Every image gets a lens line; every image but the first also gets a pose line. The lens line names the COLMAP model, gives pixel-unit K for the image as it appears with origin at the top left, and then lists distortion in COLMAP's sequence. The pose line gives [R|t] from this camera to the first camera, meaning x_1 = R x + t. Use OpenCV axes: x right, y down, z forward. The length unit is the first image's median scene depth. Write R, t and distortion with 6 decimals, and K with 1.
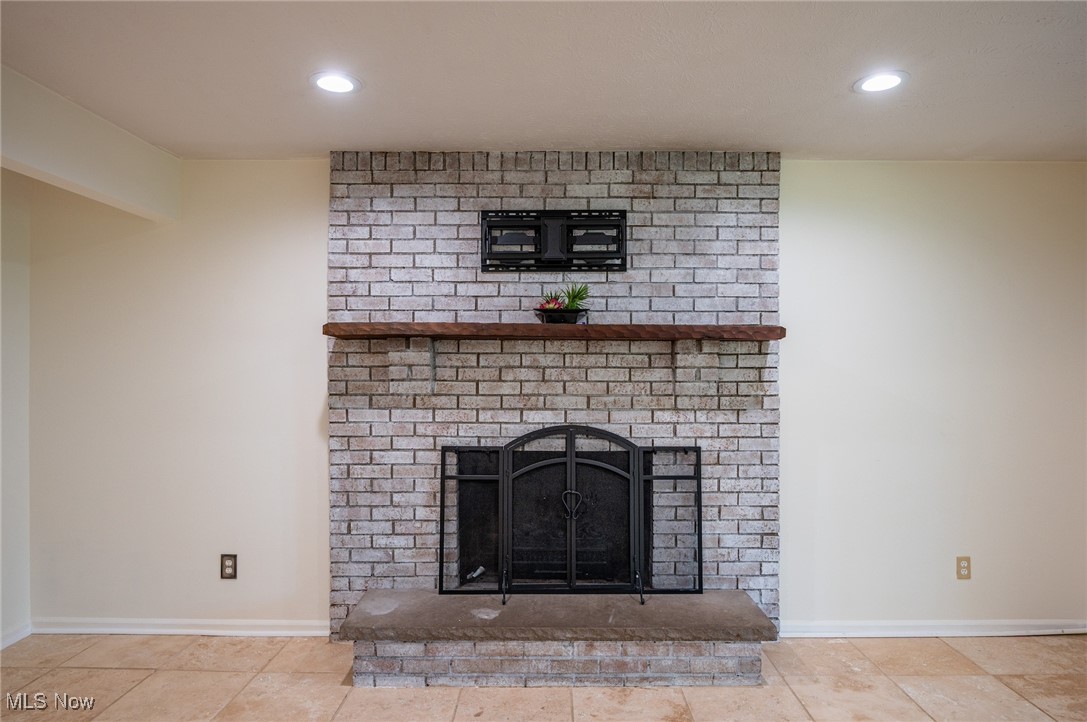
lens RADIAL K [[642.6, 0, 543.5], [0, 642.6, 361.0], [0, 0, 1]] dist [-0.013740, 0.000887]
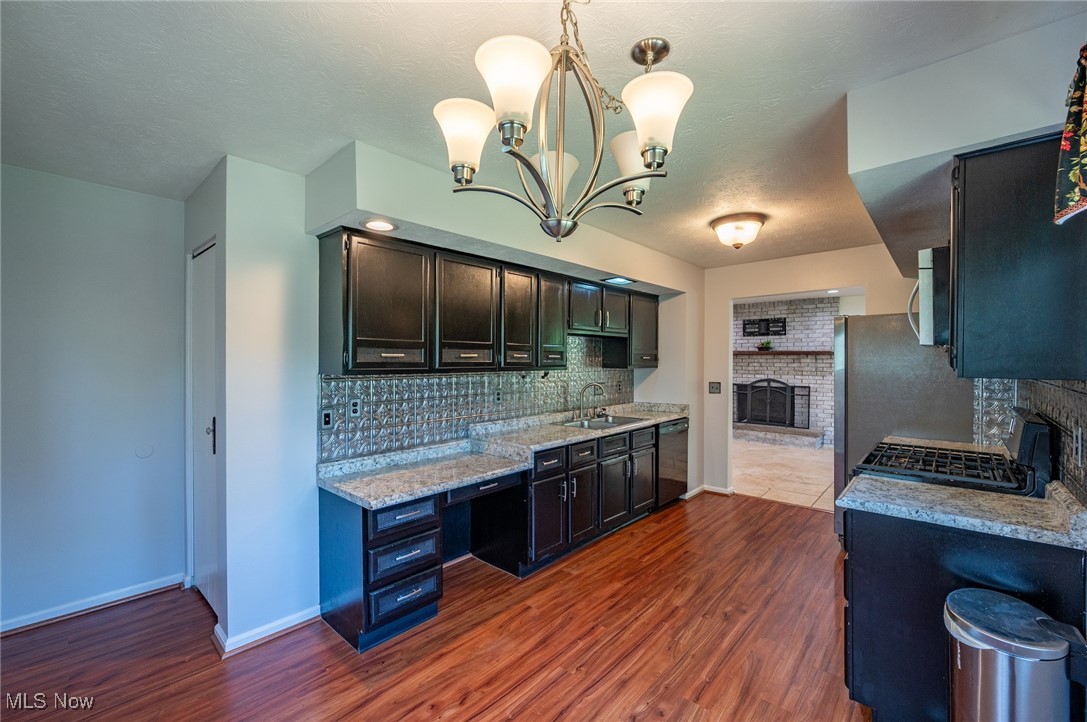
lens RADIAL K [[445.7, 0, 548.3], [0, 445.7, 361.5], [0, 0, 1]] dist [-0.003788, -0.000159]
pose [[0.744005, 0.001961, -0.668172, 0.781926], [0.000771, 0.999993, 0.003794, -0.007064], [0.668174, -0.003338, 0.743998, -1.655842]]
